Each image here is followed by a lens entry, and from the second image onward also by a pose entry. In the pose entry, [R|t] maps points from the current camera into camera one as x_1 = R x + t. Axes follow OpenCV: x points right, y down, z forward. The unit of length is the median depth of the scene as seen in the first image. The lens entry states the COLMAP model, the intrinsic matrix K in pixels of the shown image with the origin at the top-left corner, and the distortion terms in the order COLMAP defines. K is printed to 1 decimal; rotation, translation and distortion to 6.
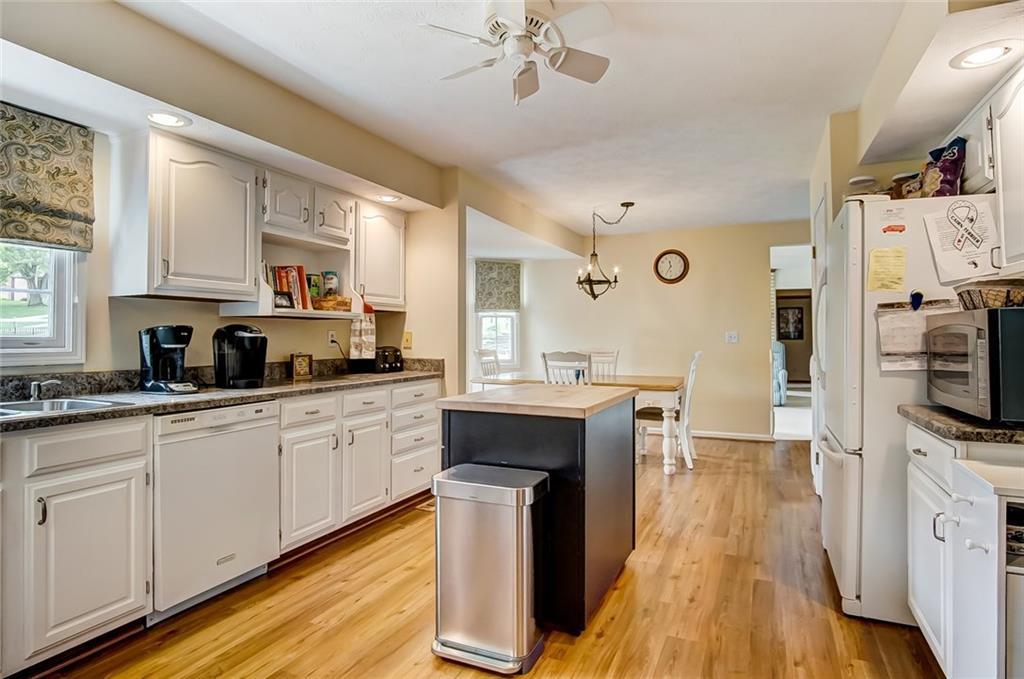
lens RADIAL K [[557.4, 0, 509.1], [0, 557.4, 326.2], [0, 0, 1]] dist [-0.027346, 0.001442]
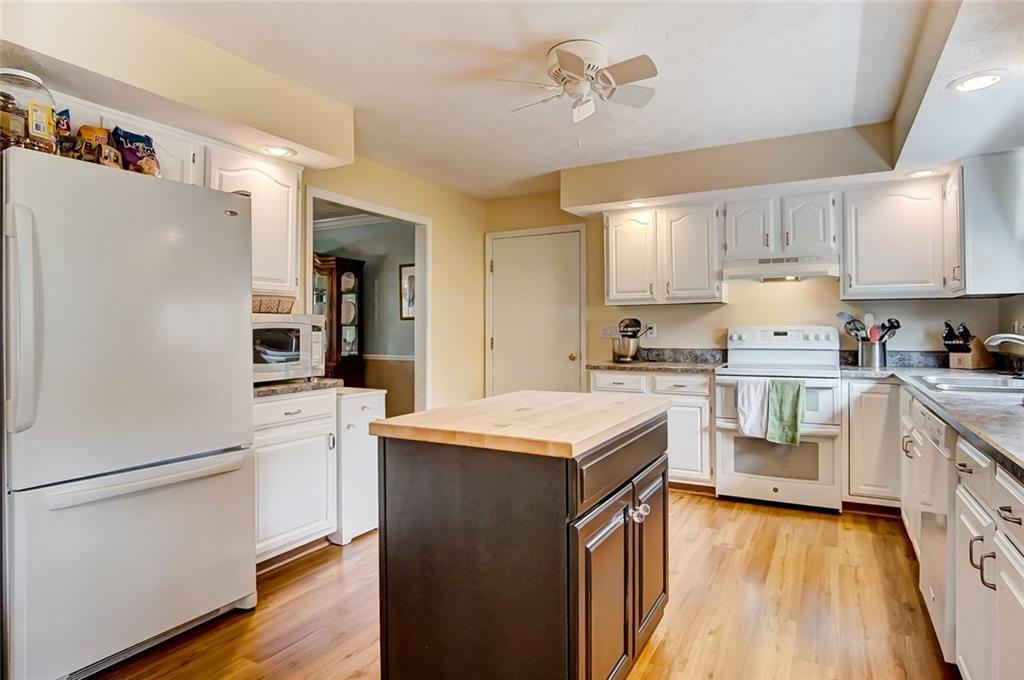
lens RADIAL K [[568.8, 0, 516.8], [0, 568.8, 323.4], [0, 0, 1]] dist [-0.025090, 0.002246]
pose [[-0.997204, 0.004729, 0.074581, 0.034650], [0.002878, 0.999685, -0.024914, 0.019976], [-0.074676, -0.024630, -0.996904, 1.258123]]
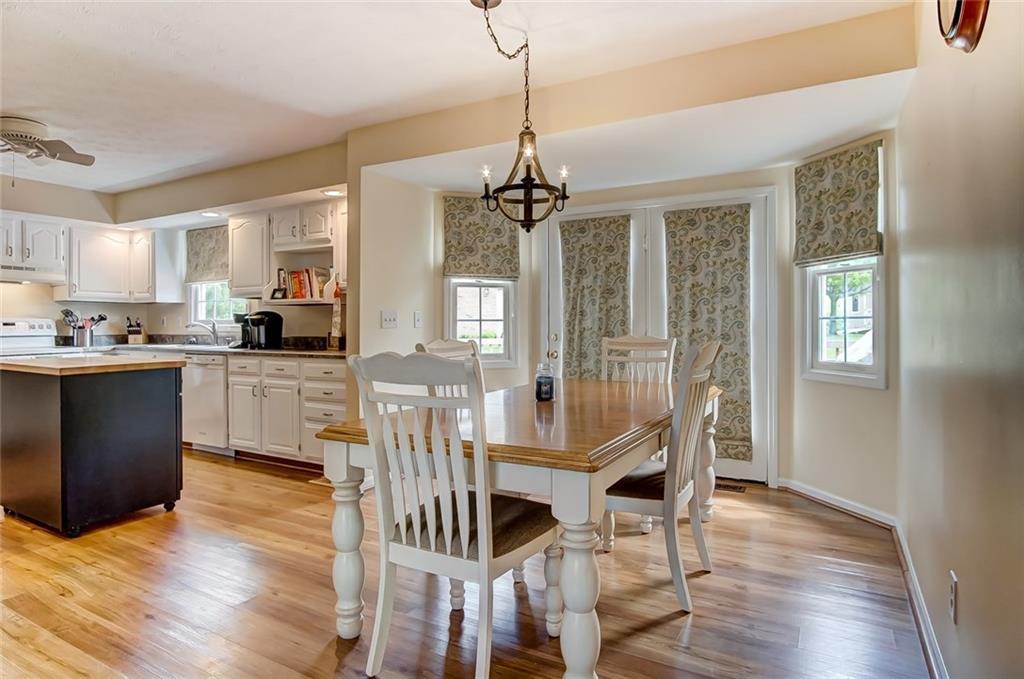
lens RADIAL K [[568.8, 0, 516.8], [0, 568.8, 322.9], [0, 0, 1]] dist [-0.025090, 0.002246]
pose [[-0.083299, -0.001326, -0.996524, 0.910985], [0.020861, 0.999778, -0.003074, 0.042043], [0.996306, -0.021044, -0.083253, 1.505644]]
